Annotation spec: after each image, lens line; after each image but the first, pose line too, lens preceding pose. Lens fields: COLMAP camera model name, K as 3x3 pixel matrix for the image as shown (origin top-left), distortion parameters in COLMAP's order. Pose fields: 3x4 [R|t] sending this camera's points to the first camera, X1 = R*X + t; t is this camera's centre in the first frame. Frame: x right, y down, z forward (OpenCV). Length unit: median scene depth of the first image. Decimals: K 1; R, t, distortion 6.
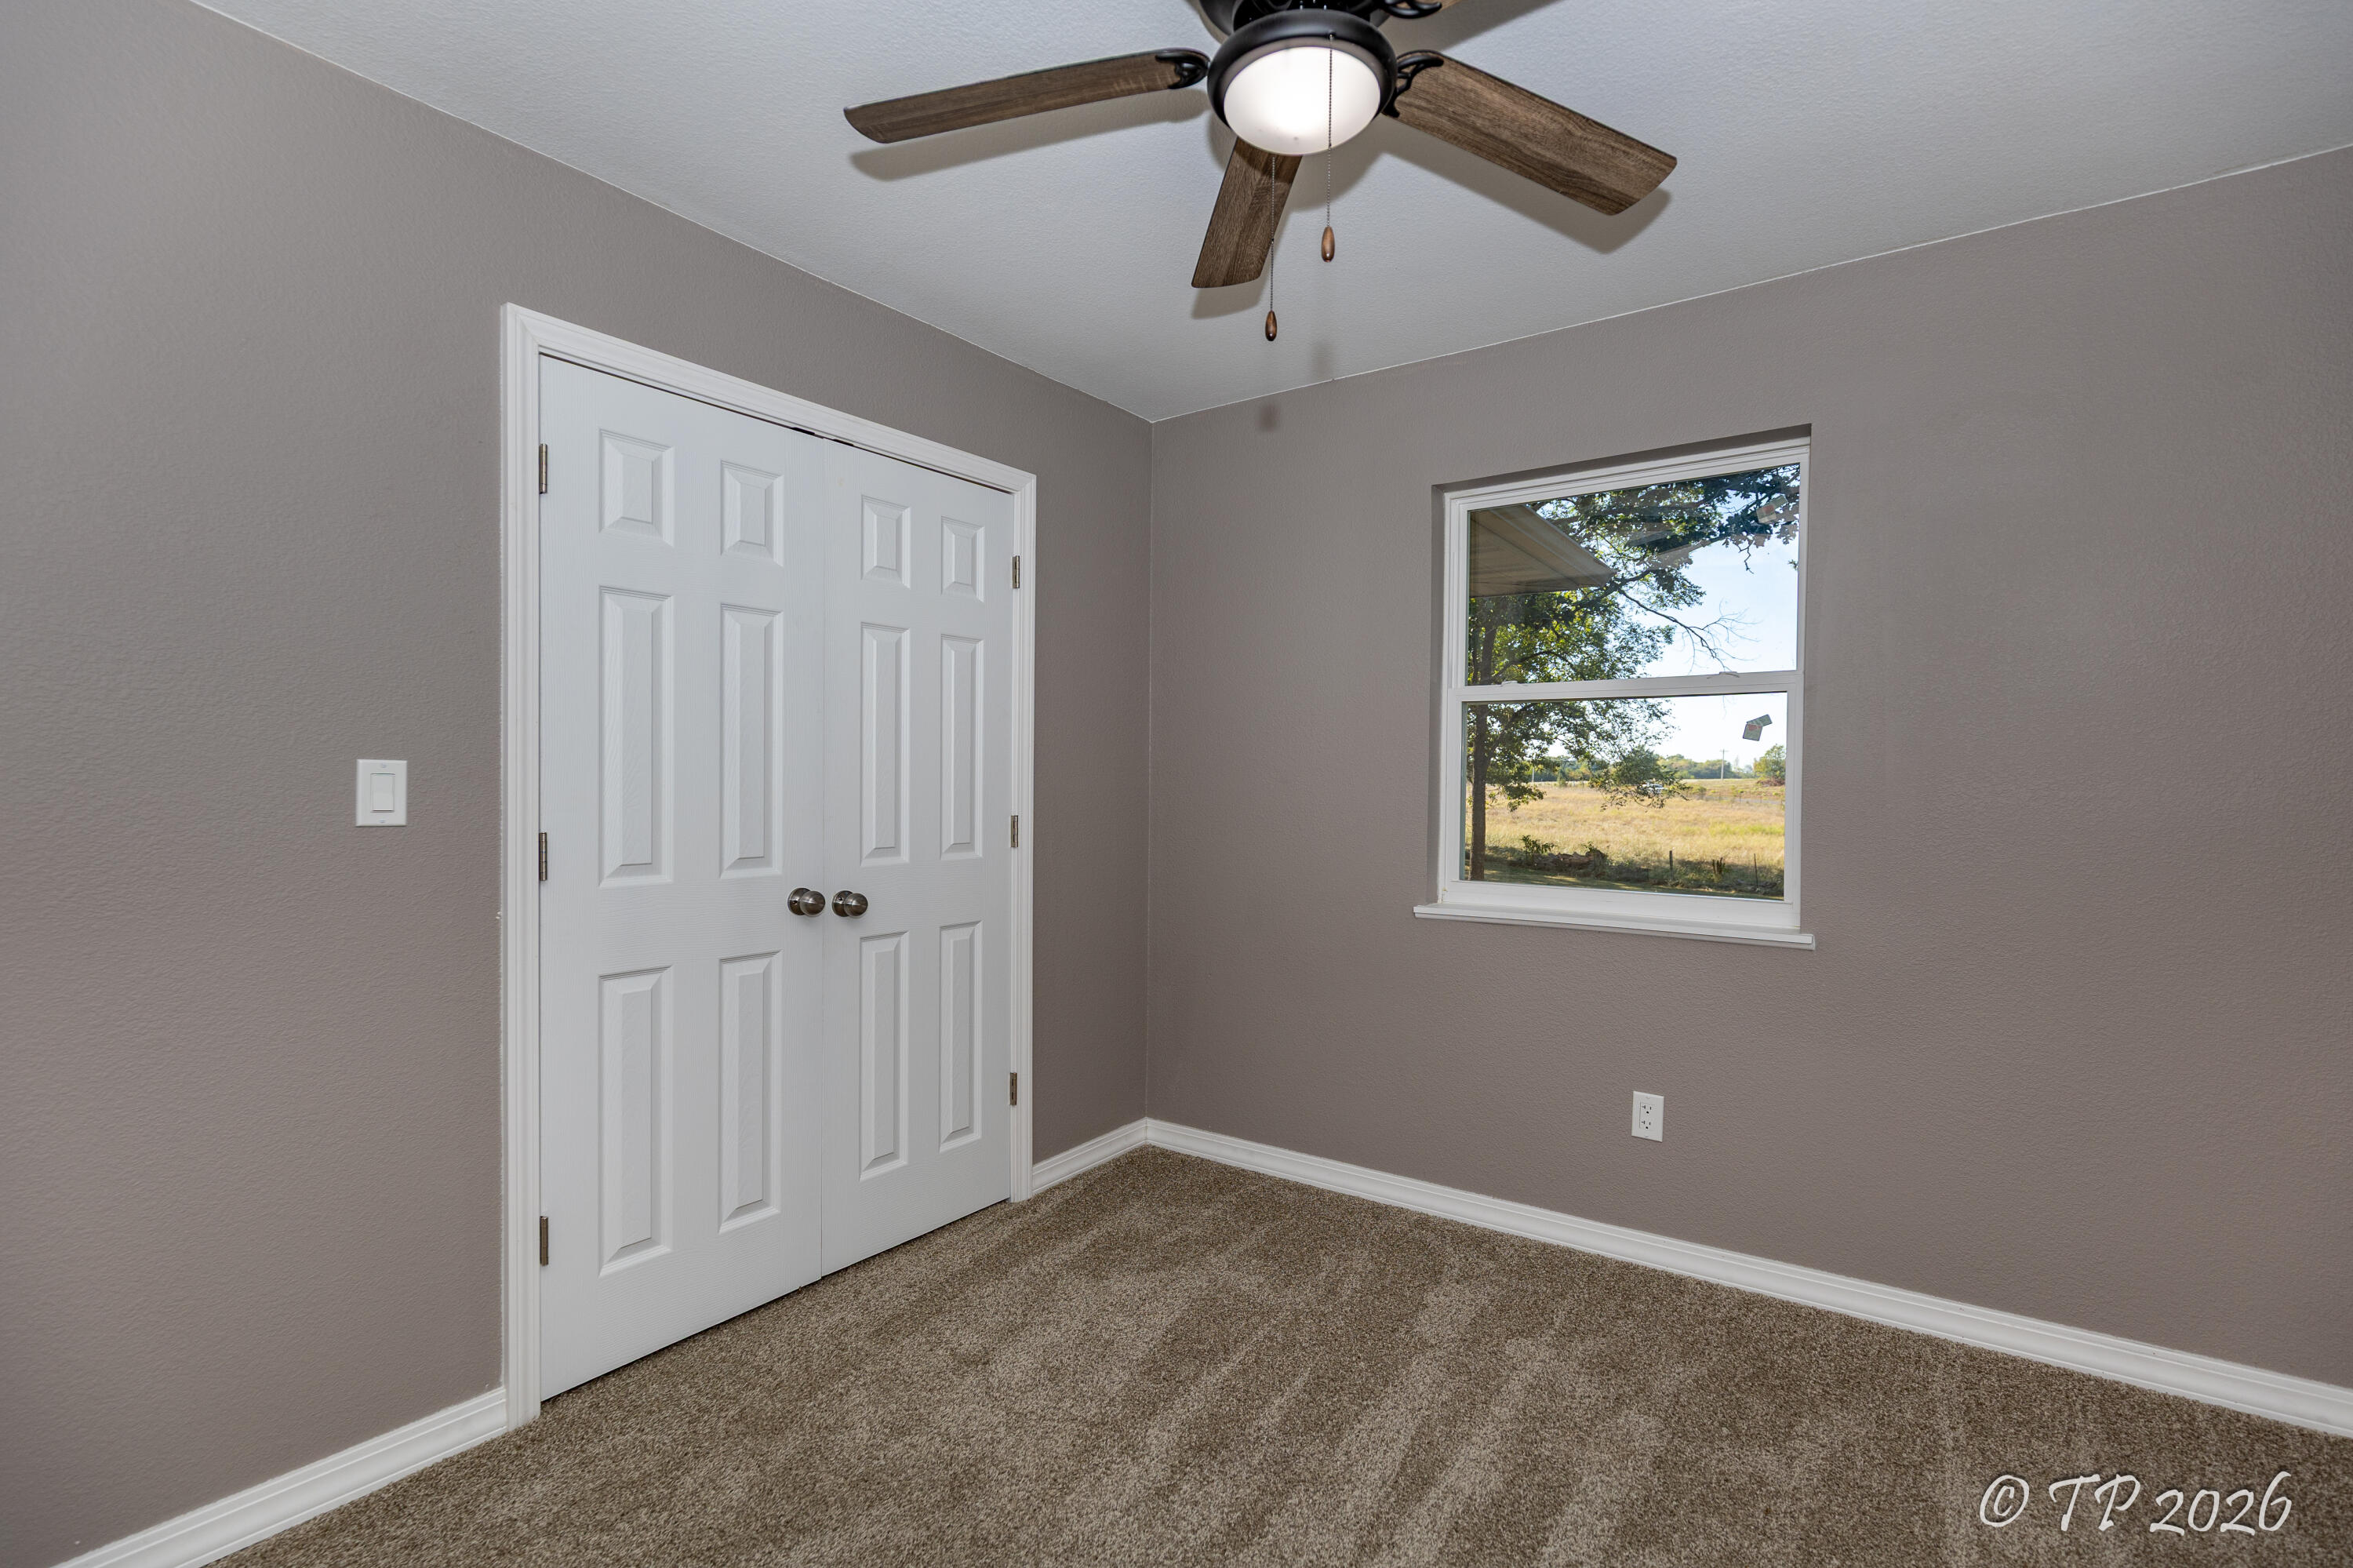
lens RADIAL K [[1106.0, 0, 1166.9], [0, 1106.0, 786.7], [0, 0, 1]] dist [0.020232, 0.000639]
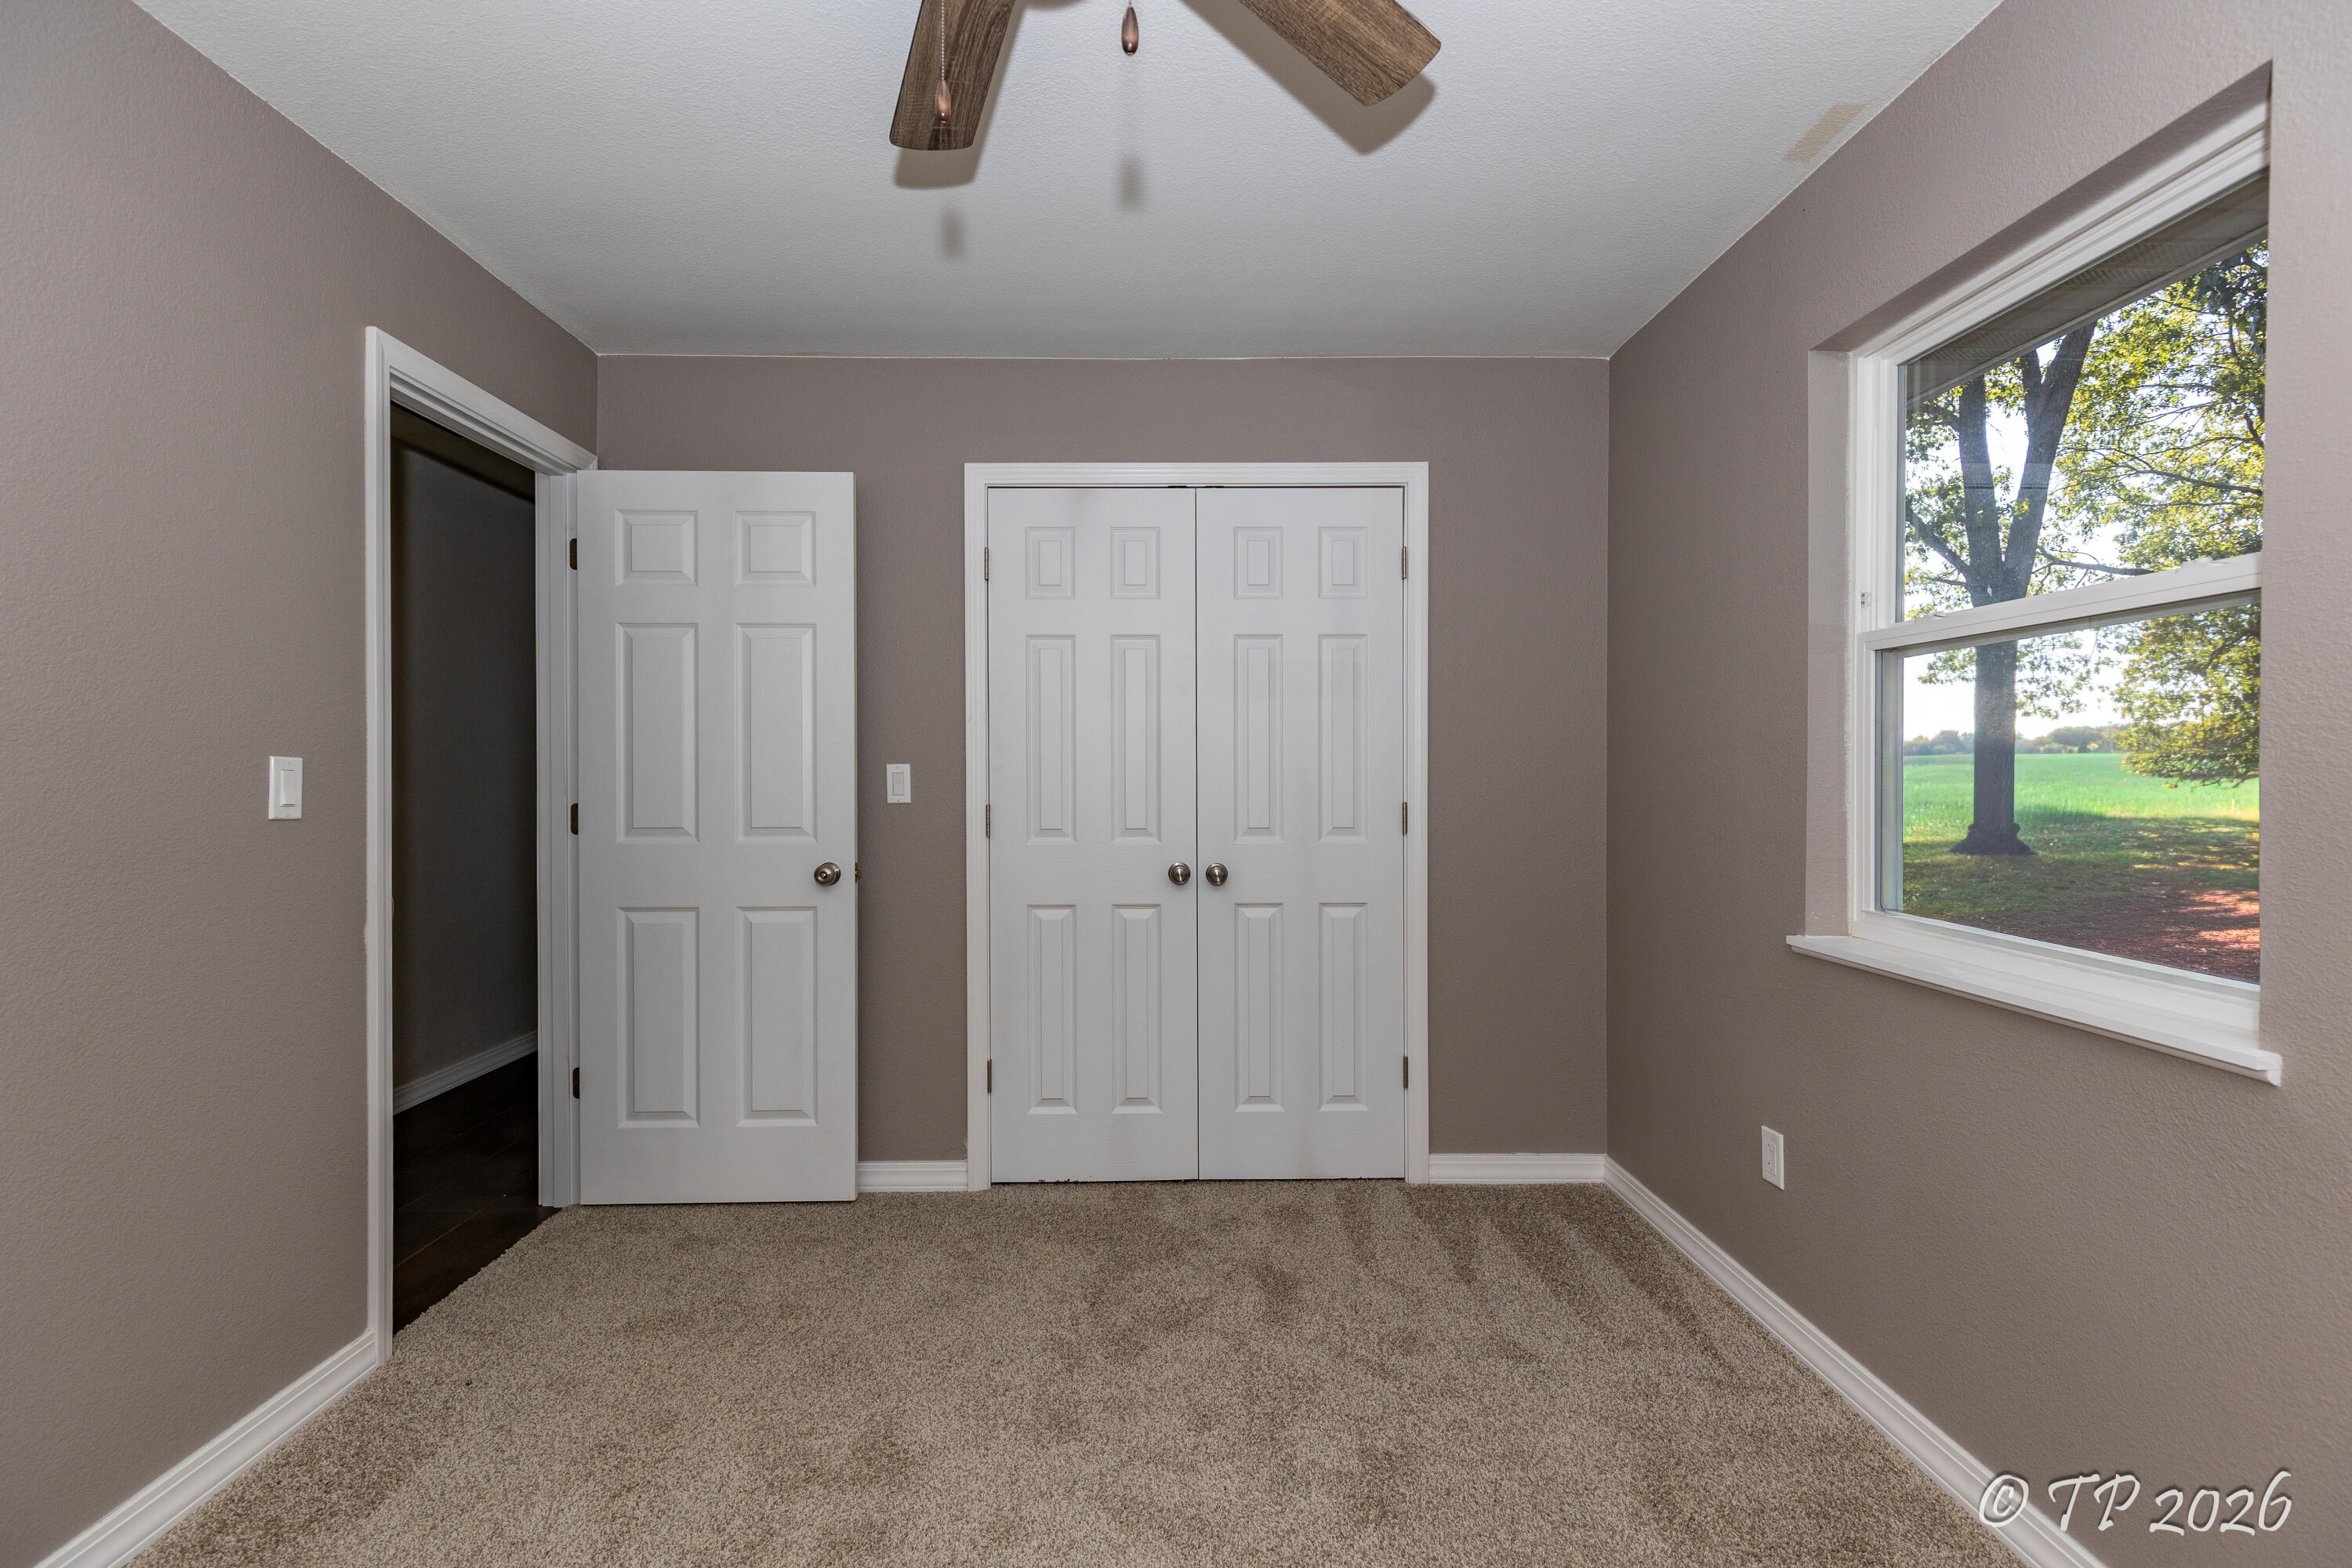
lens RADIAL K [[1105.4, 0, 1168.2], [0, 1105.4, 787.8], [0, 0, 1]] dist [0.020232, 0.000639]
pose [[0.588231, 0.004307, -0.808681, 0.626369], [-0.000534, 0.999988, 0.004938, 0.006688], [0.808693, -0.002473, 0.588226, 0.250582]]
